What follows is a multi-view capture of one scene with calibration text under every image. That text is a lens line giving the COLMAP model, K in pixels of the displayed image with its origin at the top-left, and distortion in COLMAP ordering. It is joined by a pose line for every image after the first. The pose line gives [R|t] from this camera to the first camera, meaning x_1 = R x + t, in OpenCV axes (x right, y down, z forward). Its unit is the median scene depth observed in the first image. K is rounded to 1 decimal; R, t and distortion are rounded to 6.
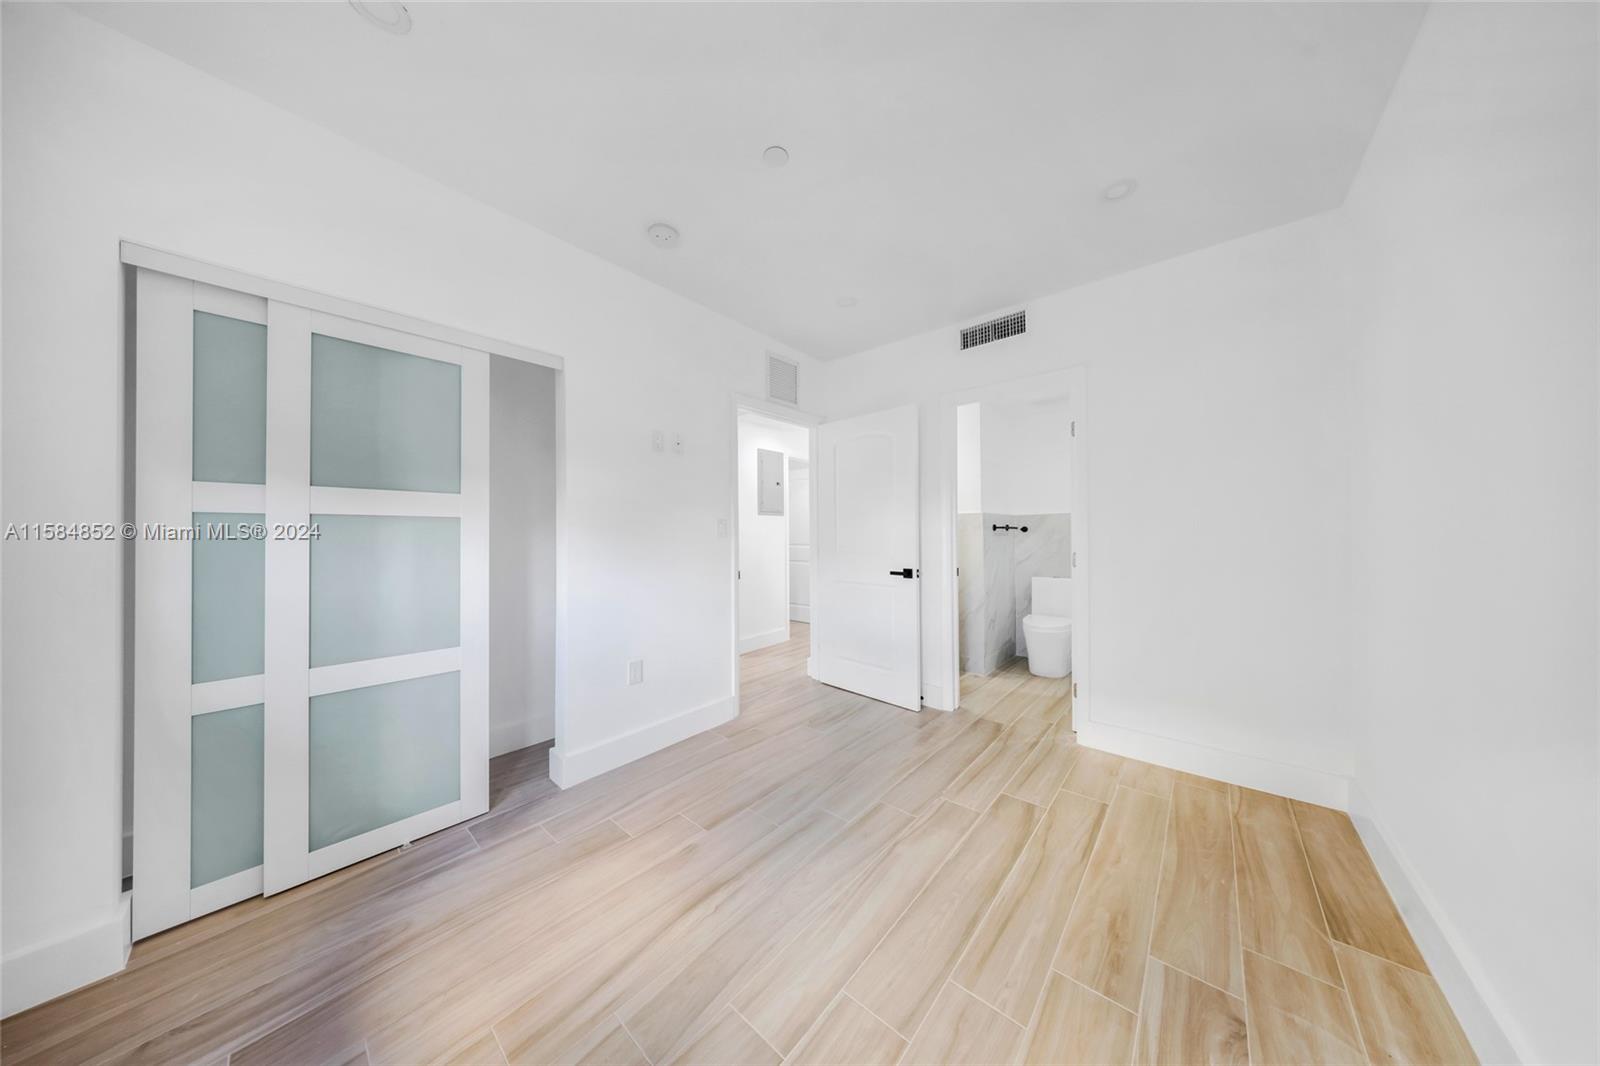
lens RADIAL K [[471.9, 0, 803.7], [0, 471.9, 529.9], [0, 0, 1]] dist [0.000069, -0.000133]
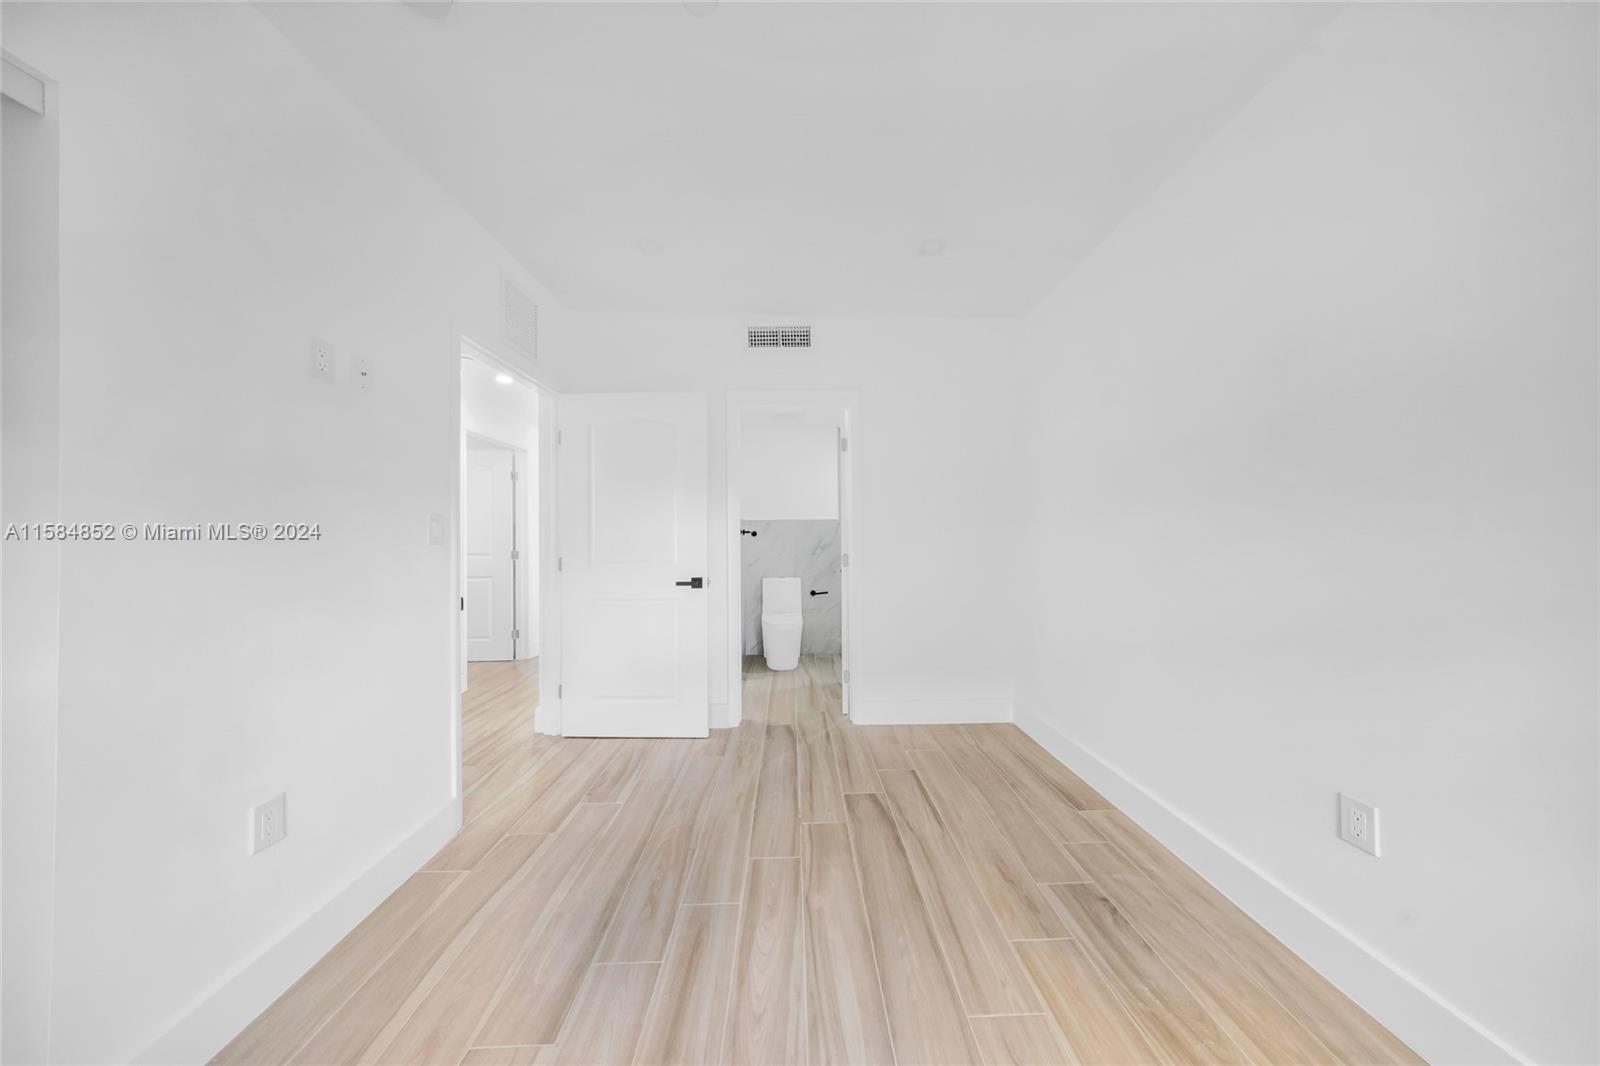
lens RADIAL K [[471.9, 0, 803.2], [0, 471.9, 532.3], [0, 0, 1]] dist [0.000069, -0.000133]
pose [[0.735431, 0.005363, 0.677579, -0.335929], [-0.003504, 0.999985, -0.004111, 0.000920], [-0.677591, 0.000649, 0.735439, 0.317346]]
